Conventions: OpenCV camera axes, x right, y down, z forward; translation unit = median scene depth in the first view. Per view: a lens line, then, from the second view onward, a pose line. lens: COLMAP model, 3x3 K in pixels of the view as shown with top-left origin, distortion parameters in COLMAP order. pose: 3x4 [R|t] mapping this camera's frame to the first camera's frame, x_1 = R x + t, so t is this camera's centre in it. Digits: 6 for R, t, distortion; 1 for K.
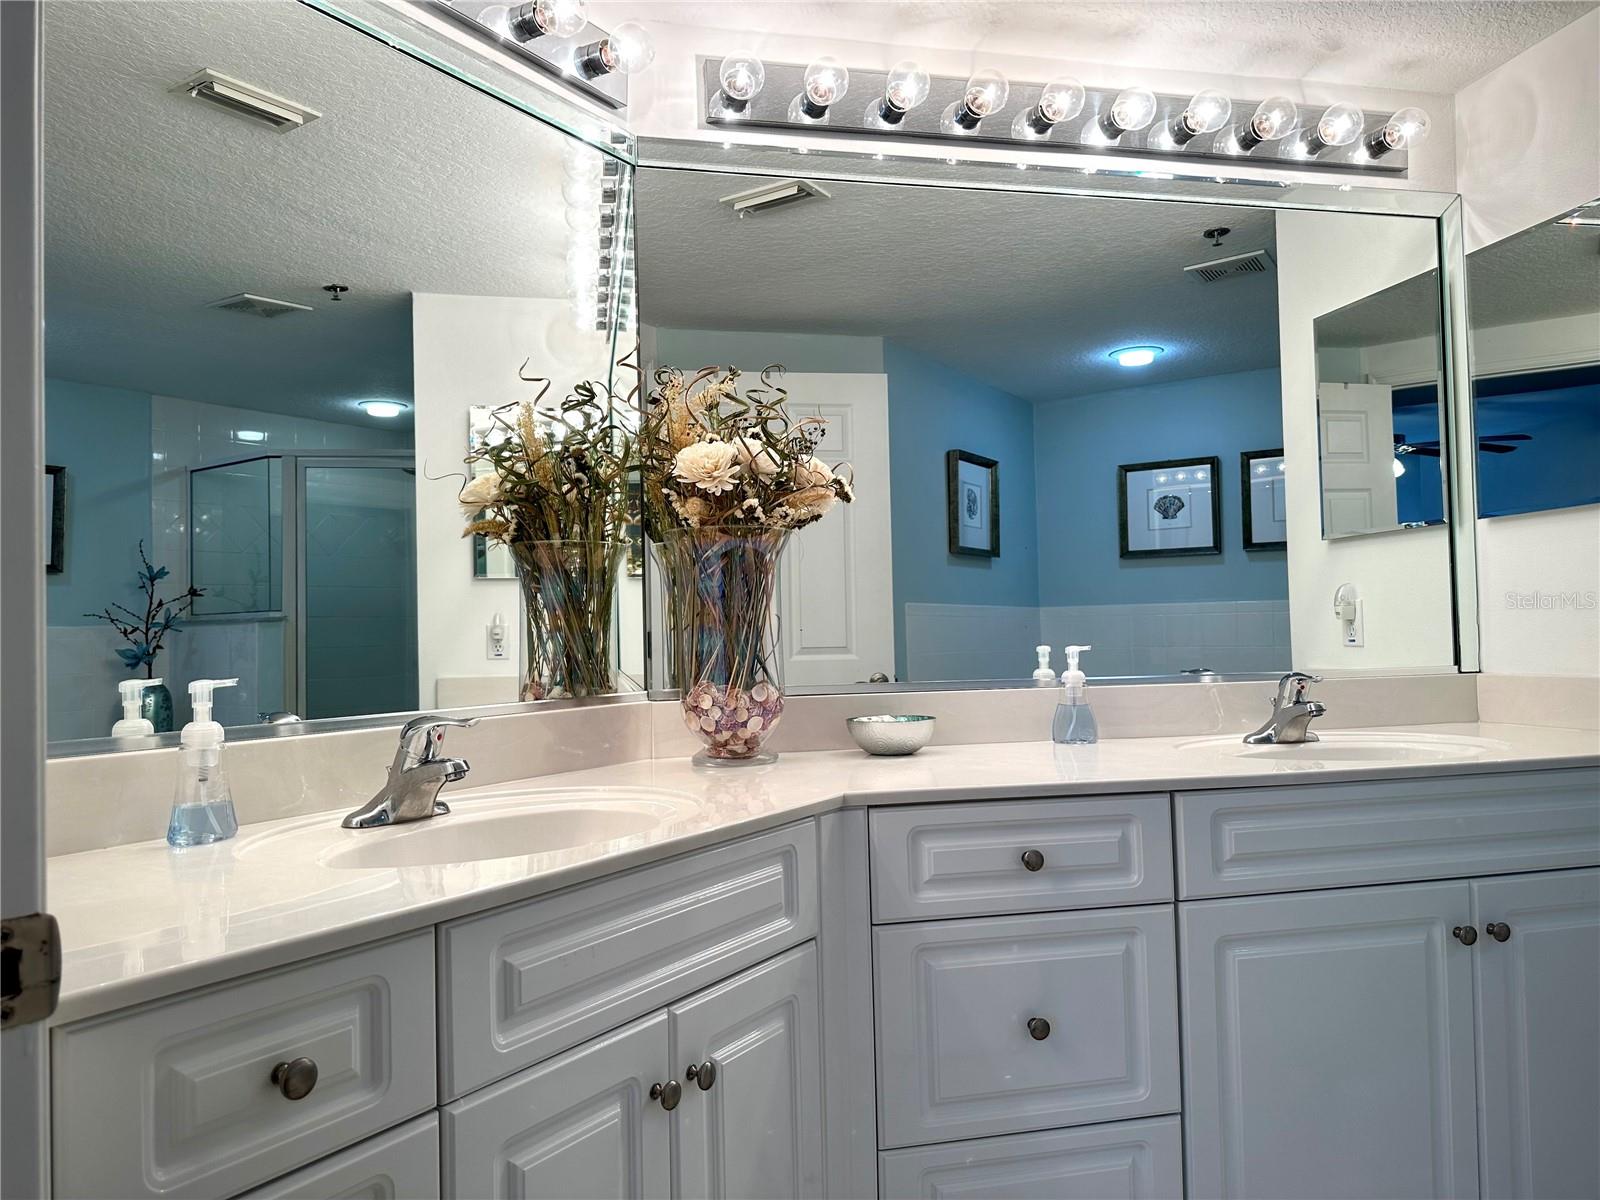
lens RADIAL K [[1147.4, 0, 791.3], [0, 1147.4, 597.5], [0, 0, 1]] dist [0.151894, -0.227872]
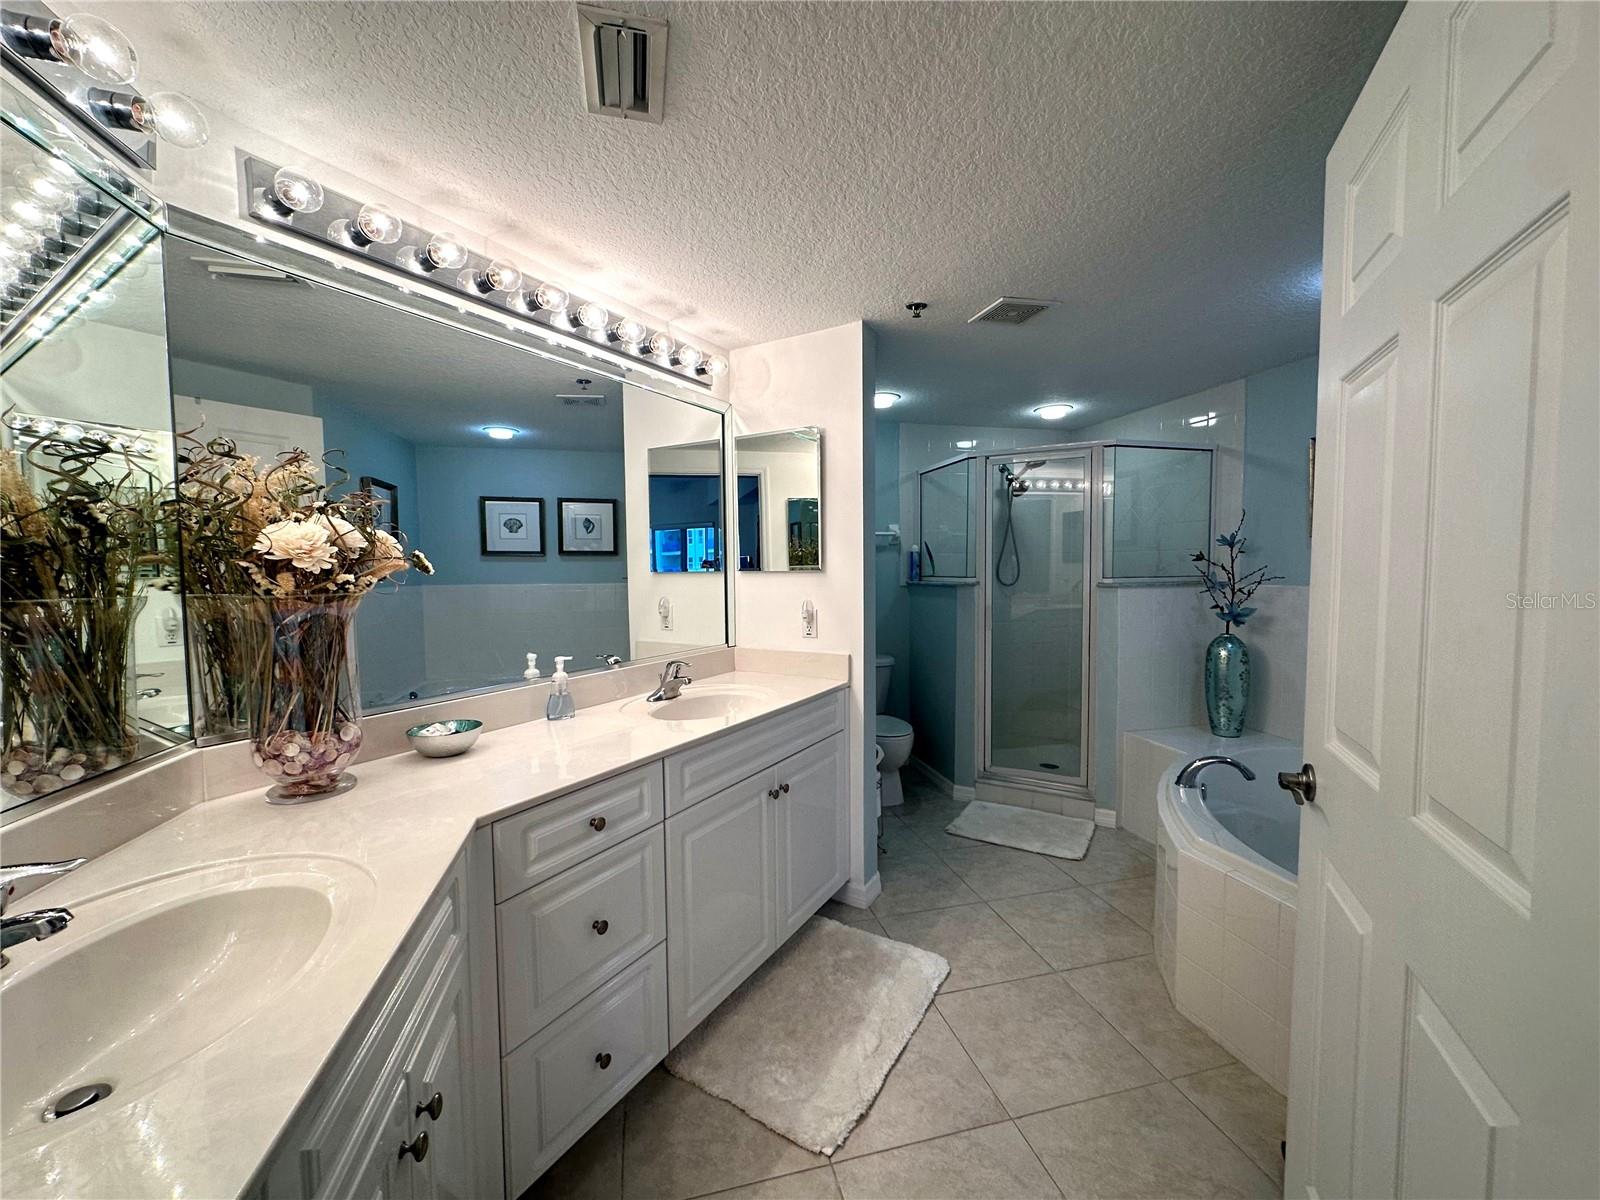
lens RADIAL K [[649.8, 0, 804.2], [0, 649.8, 599.4], [0, 0, 1]] dist [-0.000155, 0.000477]
pose [[0.674432, -0.022929, 0.737981, -0.177958], [-0.031780, 0.997690, 0.060041, -0.098061], [-0.737653, -0.063947, 0.672145, 0.180865]]
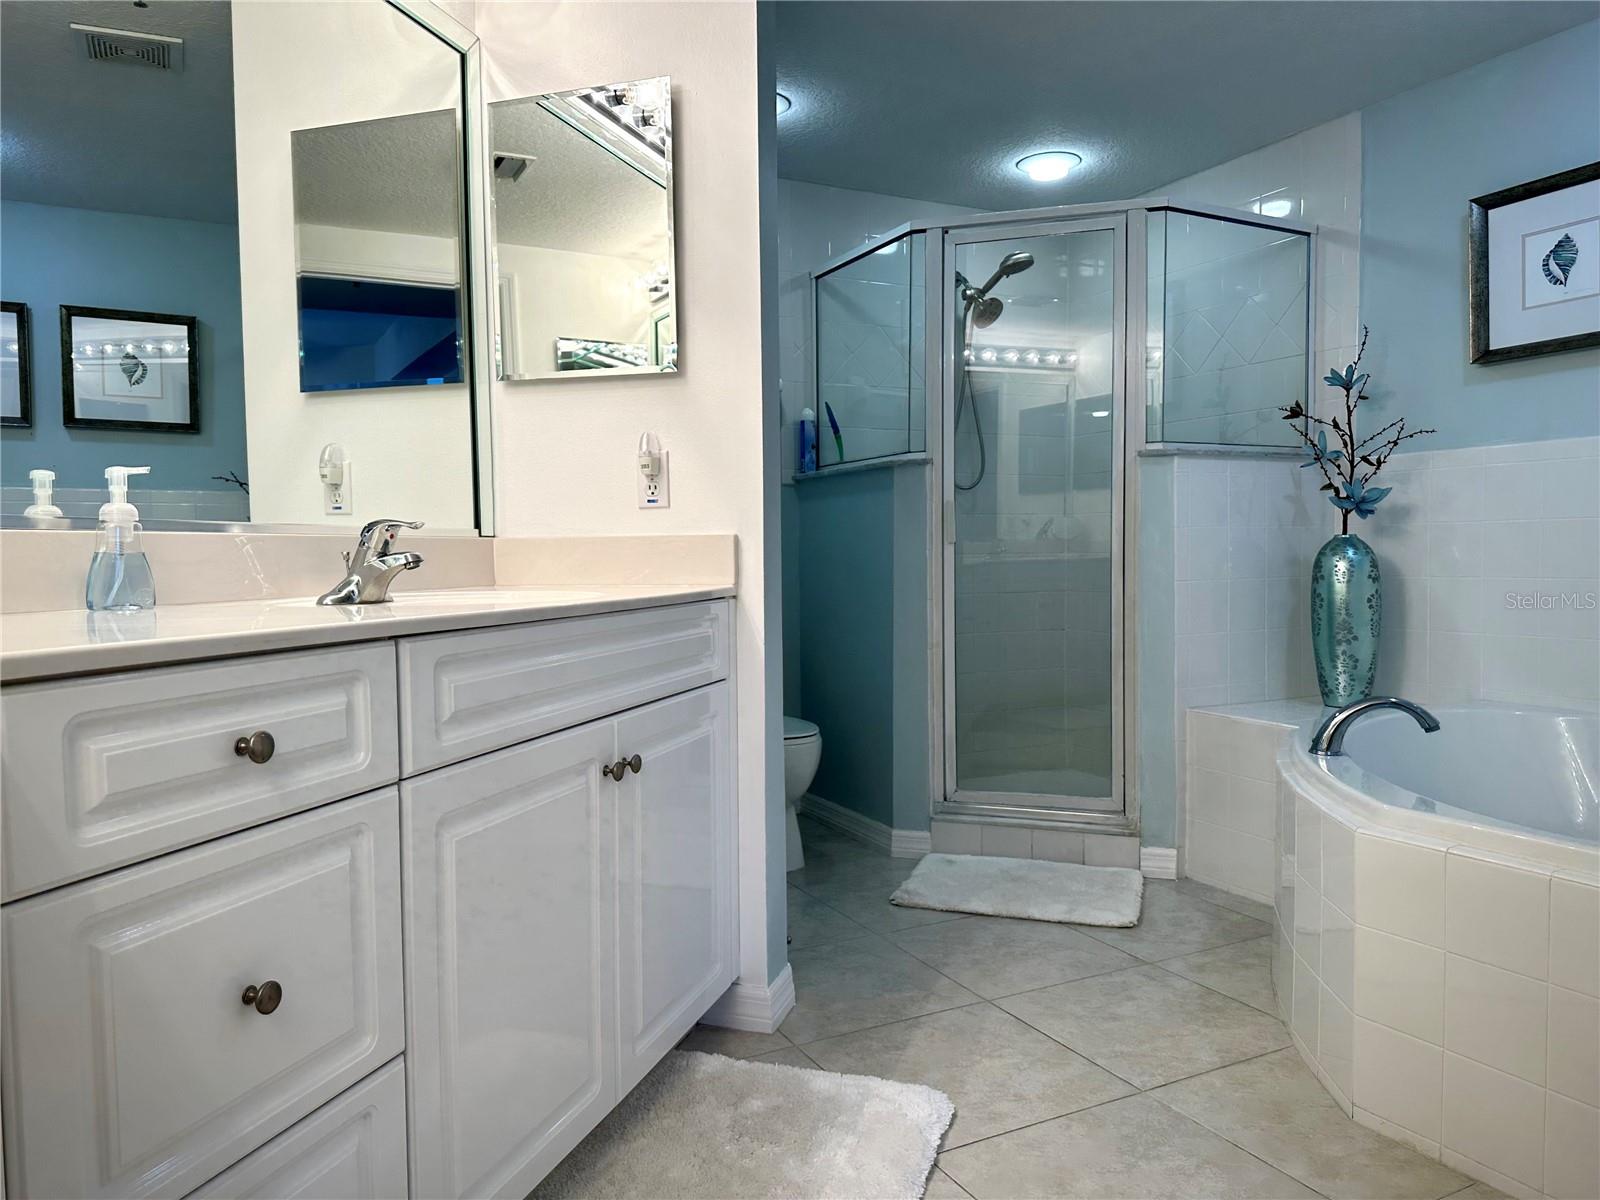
lens RADIAL K [[1137.3, 0, 809.9], [0, 1137.3, 609.3], [0, 0, 1]] dist [0.096840, -0.139636]
pose [[0.486689, -0.020465, 0.873335, -0.151686], [-0.030817, 0.998701, 0.040576, 0.085804], [-0.873031, -0.046662, 0.485426, 0.319781]]
